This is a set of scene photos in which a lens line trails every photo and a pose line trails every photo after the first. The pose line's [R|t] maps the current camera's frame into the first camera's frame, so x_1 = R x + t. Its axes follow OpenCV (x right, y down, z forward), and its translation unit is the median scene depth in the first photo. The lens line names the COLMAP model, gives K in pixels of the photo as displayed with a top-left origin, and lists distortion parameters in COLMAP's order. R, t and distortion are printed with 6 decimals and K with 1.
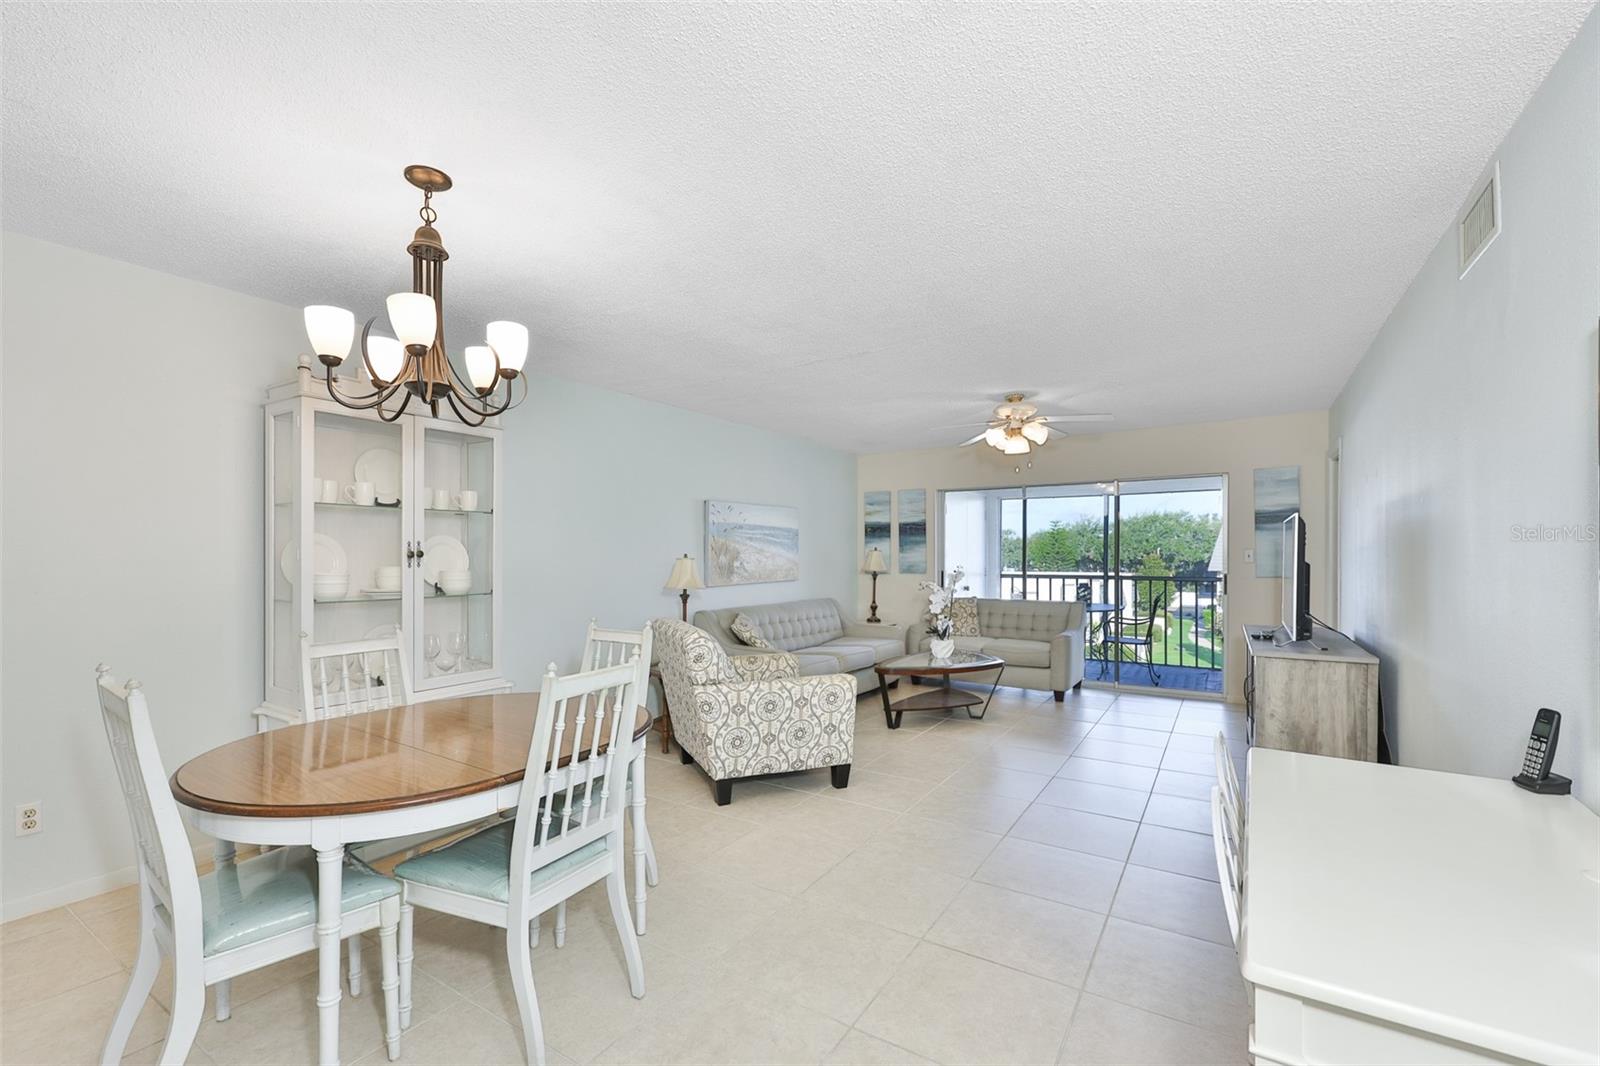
lens RADIAL K [[663.9, 0, 806.5], [0, 663.9, 552.1], [0, 0, 1]] dist [-0.001087, 0.000101]
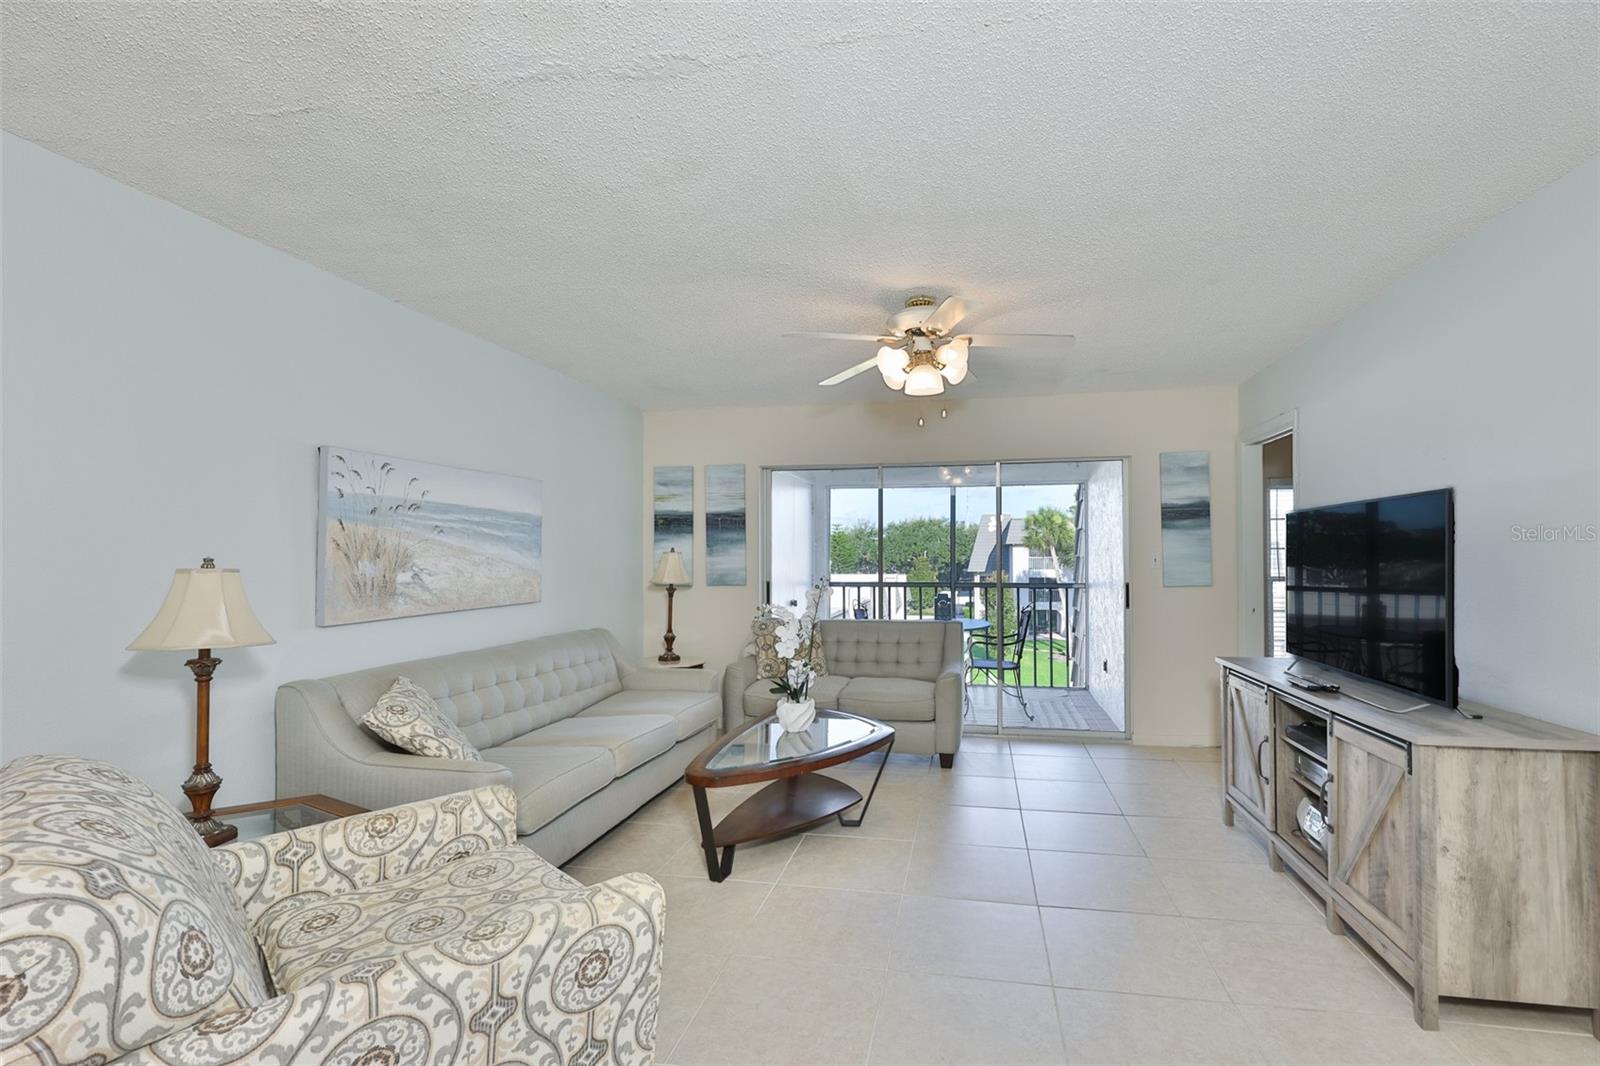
lens RADIAL K [[682.8, 0, 865.6], [0, 682.8, 548.0], [0, 0, 1]] dist [-0.003608, 0.000382]
pose [[0.919491, 0.004887, 0.393080, 0.016790], [-0.000988, 0.999948, -0.010122, 0.000014], [-0.393109, 0.008918, 0.919449, 0.368152]]
